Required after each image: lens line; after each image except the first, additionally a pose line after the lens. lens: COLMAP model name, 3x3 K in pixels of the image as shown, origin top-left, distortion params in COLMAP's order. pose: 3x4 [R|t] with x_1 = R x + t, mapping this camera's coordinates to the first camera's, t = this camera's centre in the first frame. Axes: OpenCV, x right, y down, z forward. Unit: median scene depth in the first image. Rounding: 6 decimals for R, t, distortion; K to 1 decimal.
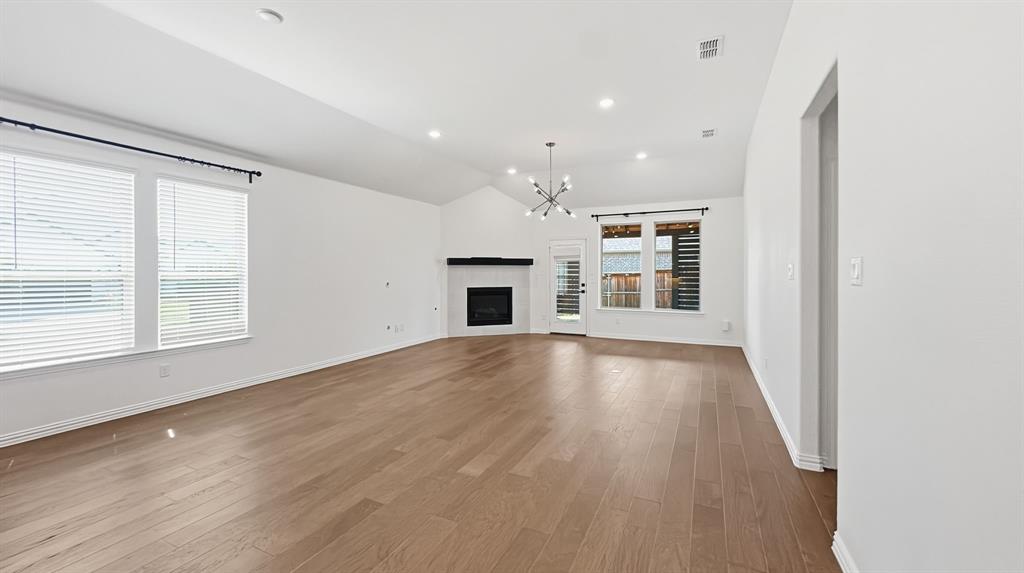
lens RADIAL K [[416.3, 0, 514.7], [0, 416.3, 278.4], [0, 0, 1]] dist [0.001858, -0.000053]
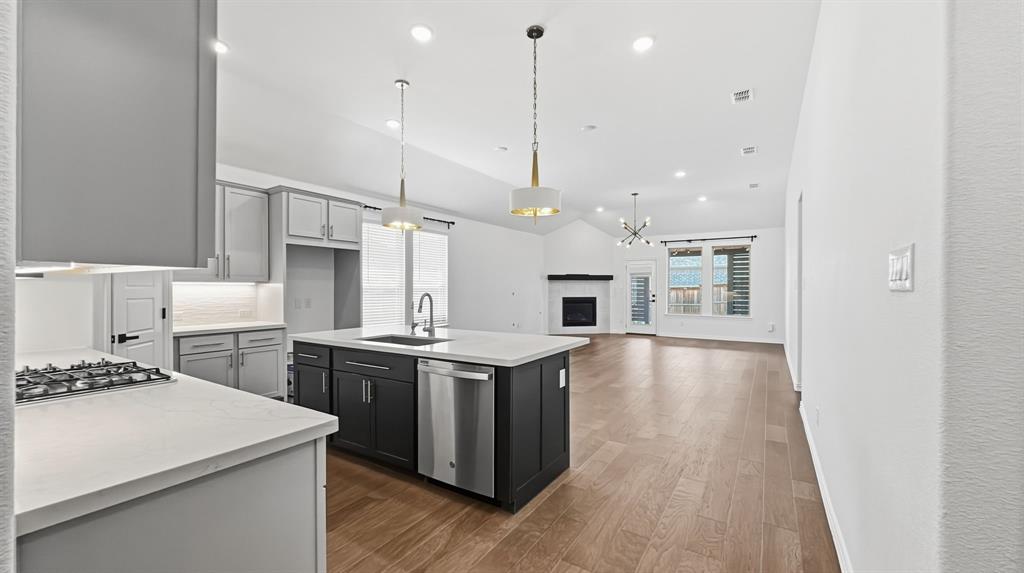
lens RADIAL K [[416.3, 0, 511.5], [0, 416.3, 288.7], [0, 0, 1]] dist [0.001858, -0.000053]
pose [[0.992784, 0.002322, -0.119894, -0.117409], [-0.003504, 0.999947, -0.009653, 0.008590], [0.119865, 0.010004, 0.992740, -0.325742]]
